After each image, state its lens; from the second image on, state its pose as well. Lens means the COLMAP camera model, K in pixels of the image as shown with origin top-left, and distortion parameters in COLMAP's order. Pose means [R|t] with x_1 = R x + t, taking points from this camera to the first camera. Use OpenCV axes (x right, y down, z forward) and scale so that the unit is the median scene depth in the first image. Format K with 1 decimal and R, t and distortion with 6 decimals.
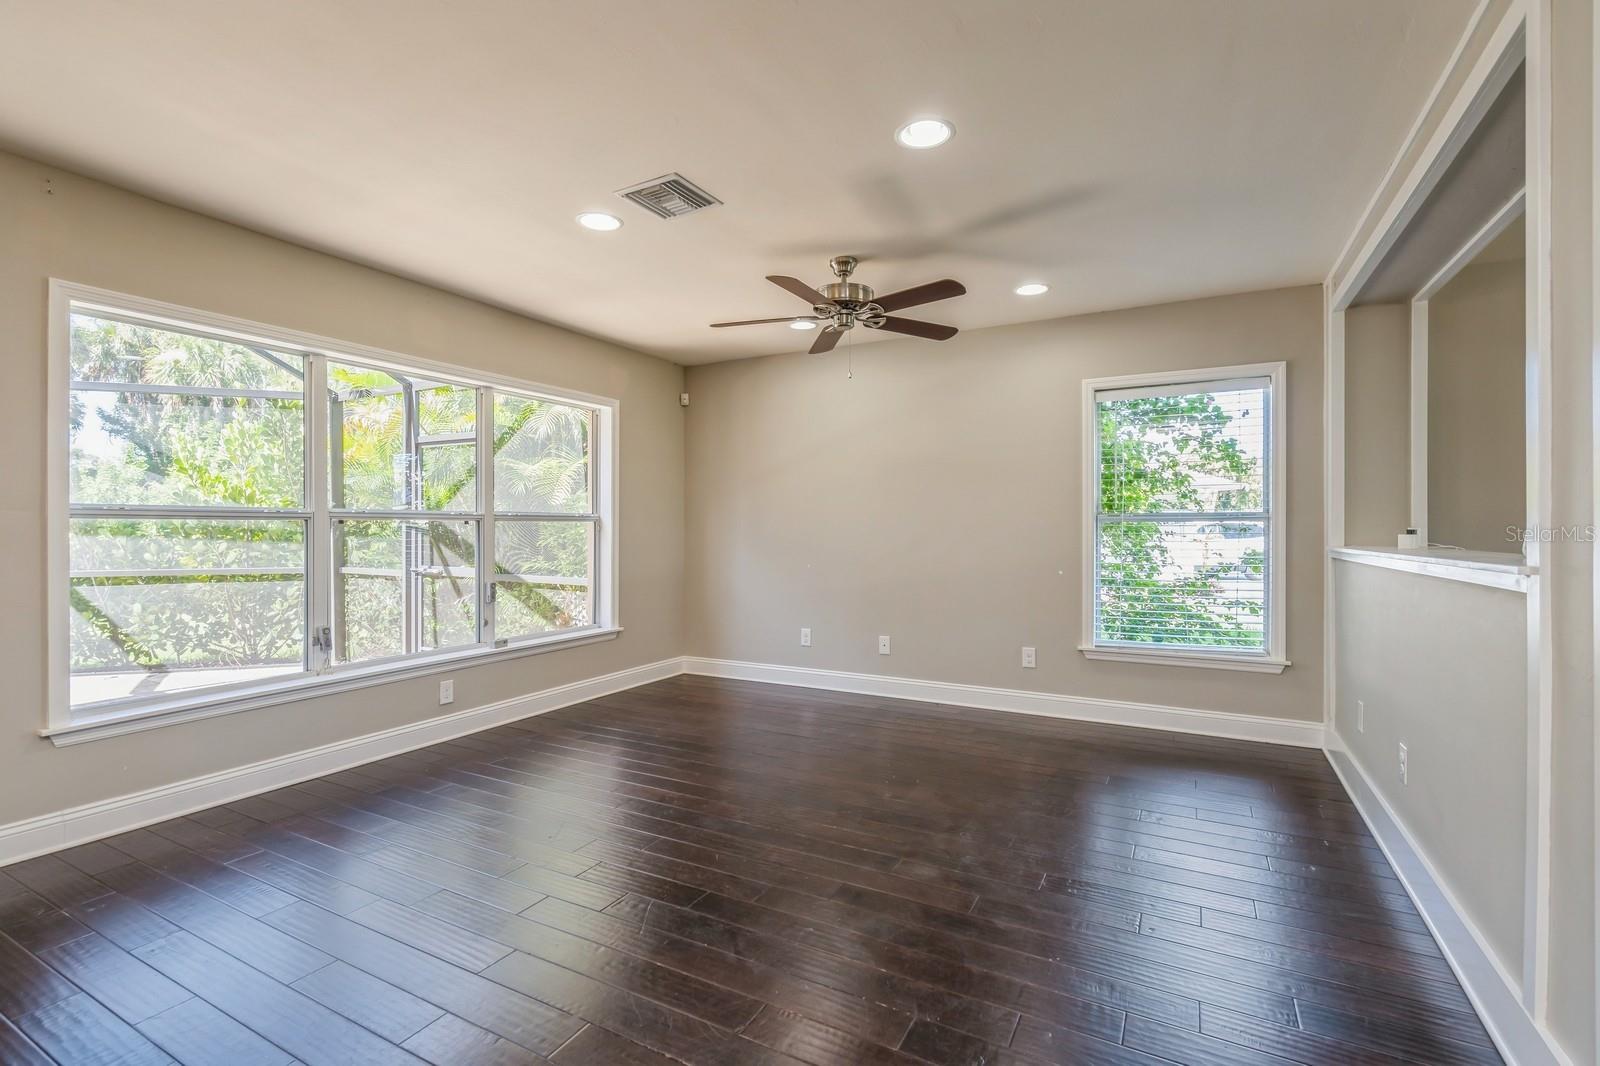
lens RADIAL K [[729.5, 0, 800.0], [0, 729.5, 533.0], [0, 0, 1]] dist [-0.002060, 0.000116]
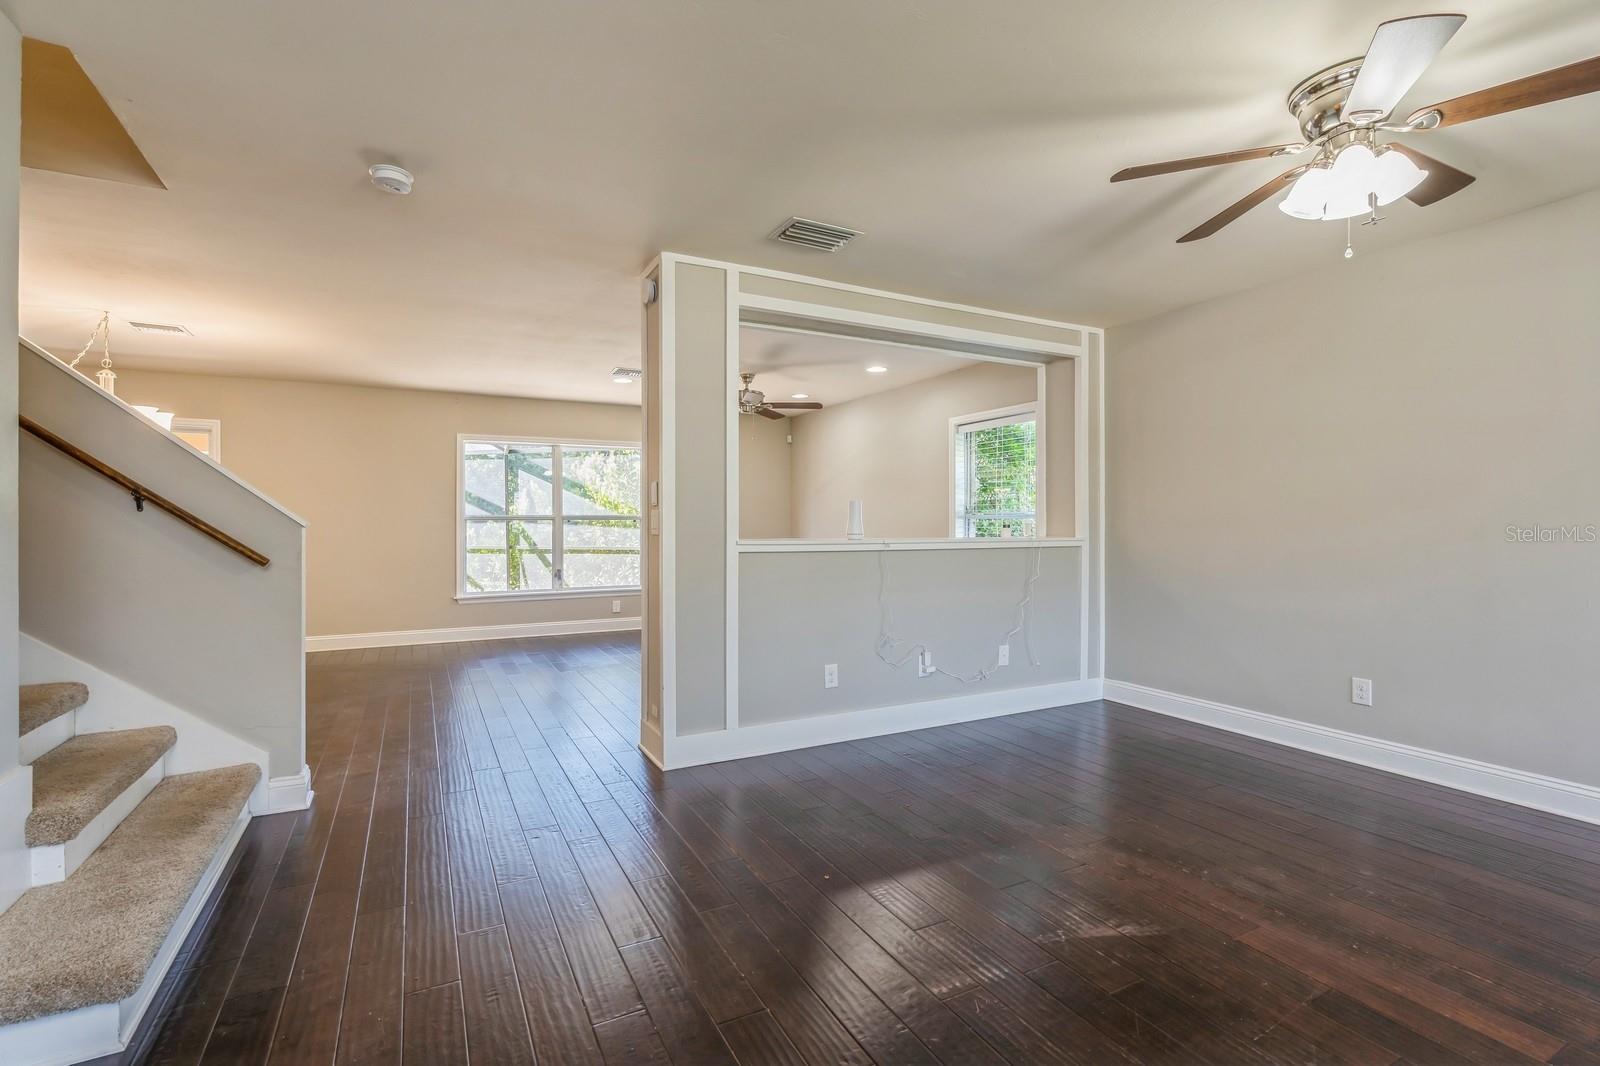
lens RADIAL K [[729.5, 0, 800.0], [0, 729.5, 533.0], [0, 0, 1]] dist [-0.002060, 0.000116]
pose [[0.832841, 0.005860, -0.553481, 1.176527], [-0.001750, 0.999967, 0.007954, 0.002586], [0.553509, -0.005656, 0.832824, -0.437104]]
